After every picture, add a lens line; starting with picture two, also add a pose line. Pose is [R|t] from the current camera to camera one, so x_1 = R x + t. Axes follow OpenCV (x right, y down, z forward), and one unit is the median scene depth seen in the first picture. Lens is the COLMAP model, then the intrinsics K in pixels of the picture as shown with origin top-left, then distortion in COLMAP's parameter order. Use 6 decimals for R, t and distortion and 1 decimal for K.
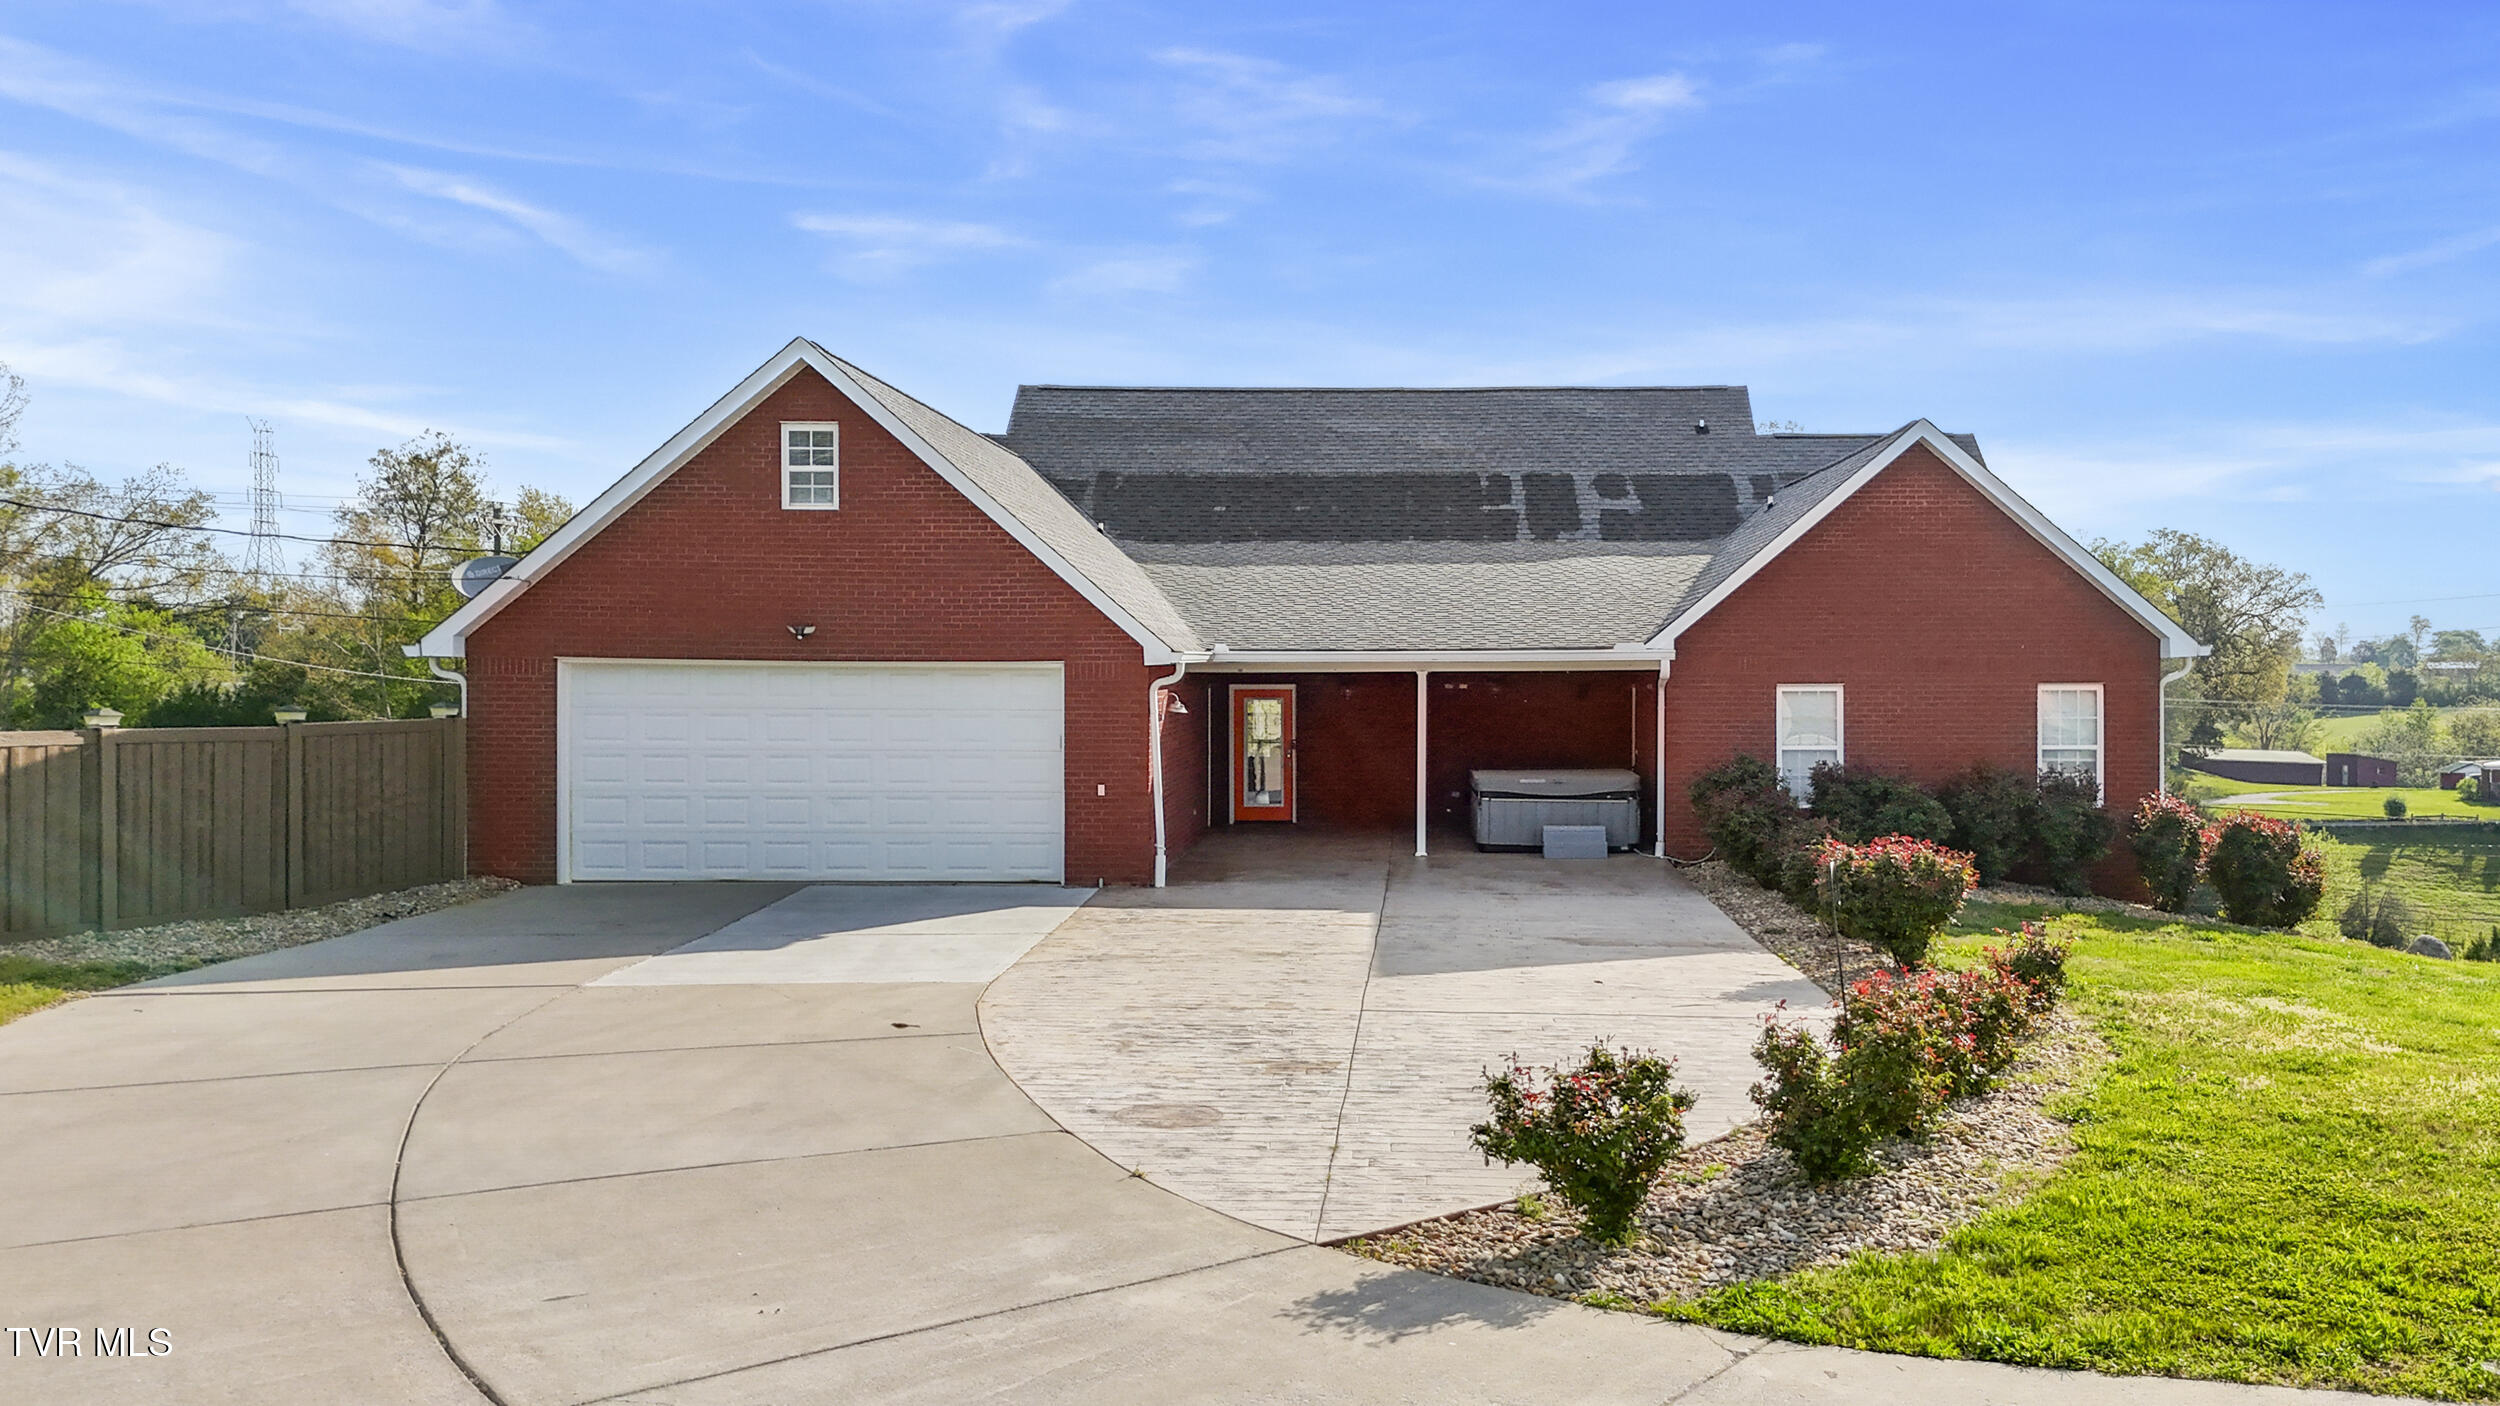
lens RADIAL K [[1840.1, 0, 1336.4], [0, 1840.1, 663.9], [0, 0, 1]] dist [0.007270, 0.001312]
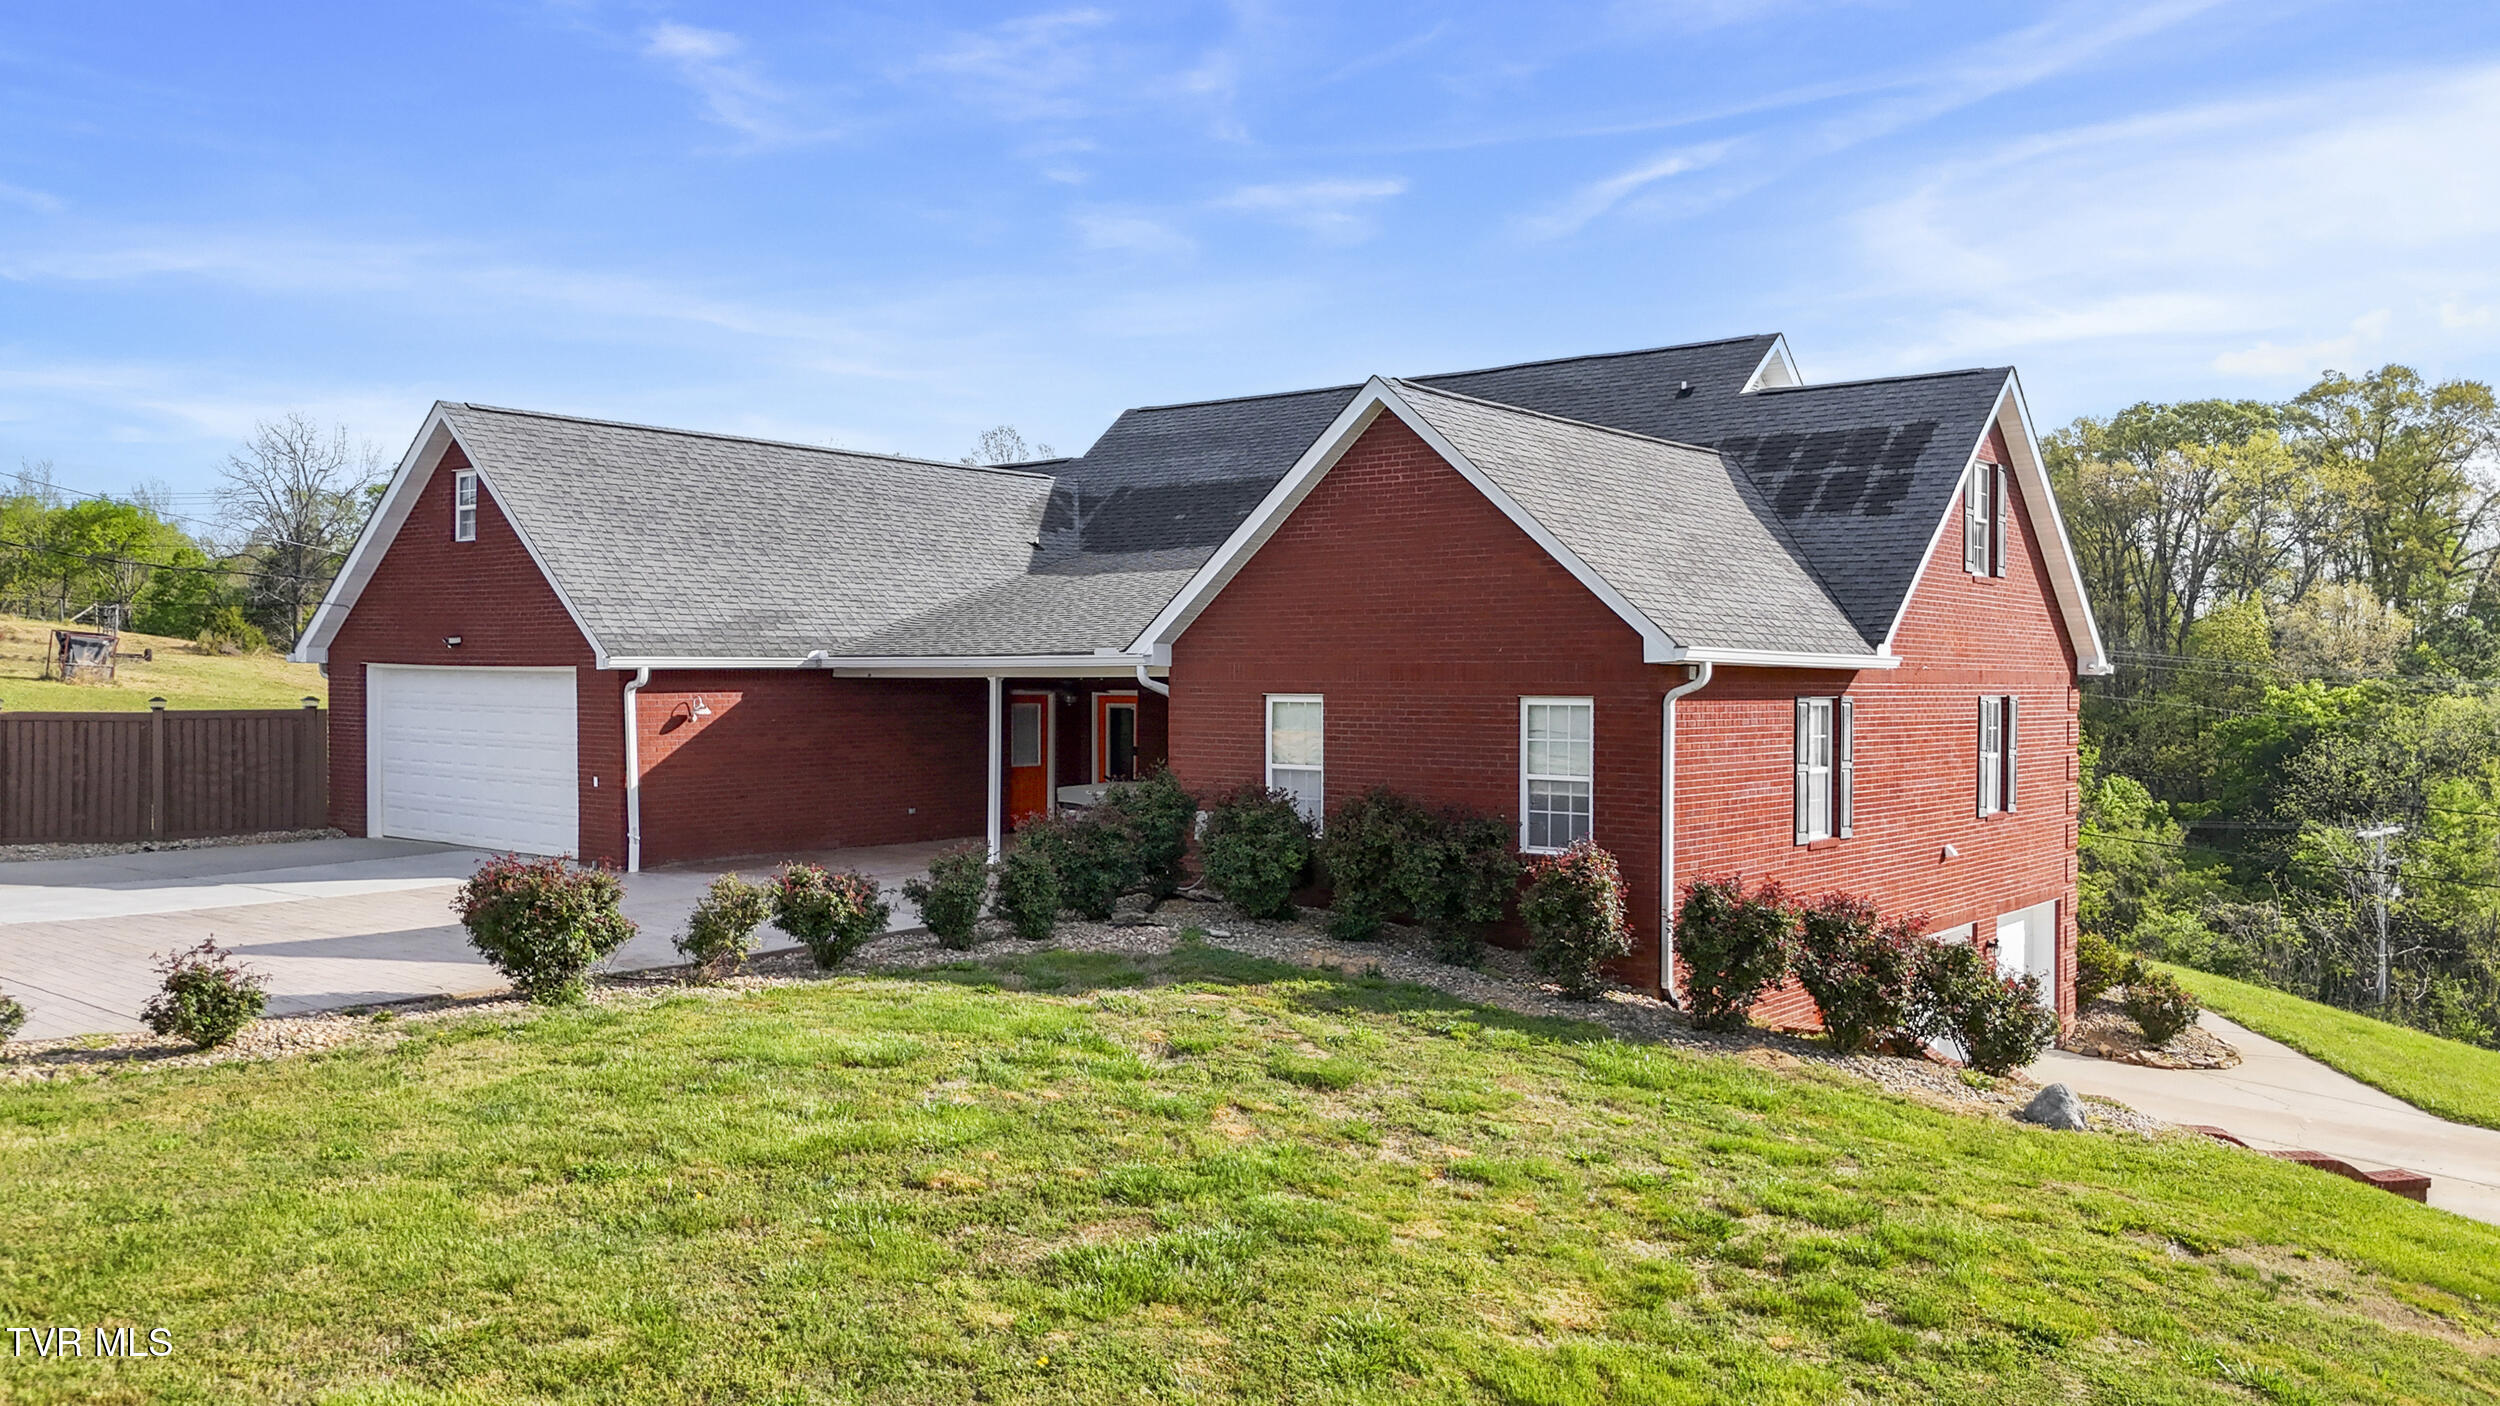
lens RADIAL K [[1840.1, 0, 1336.4], [0, 1840.1, 663.9], [0, 0, 1]] dist [0.007270, 0.001312]
pose [[0.805423, 0.002133, -0.592696, 0.798463], [0.000929, 0.999988, 0.004860, -0.007756], [0.592699, -0.004465, 0.805412, 0.317812]]
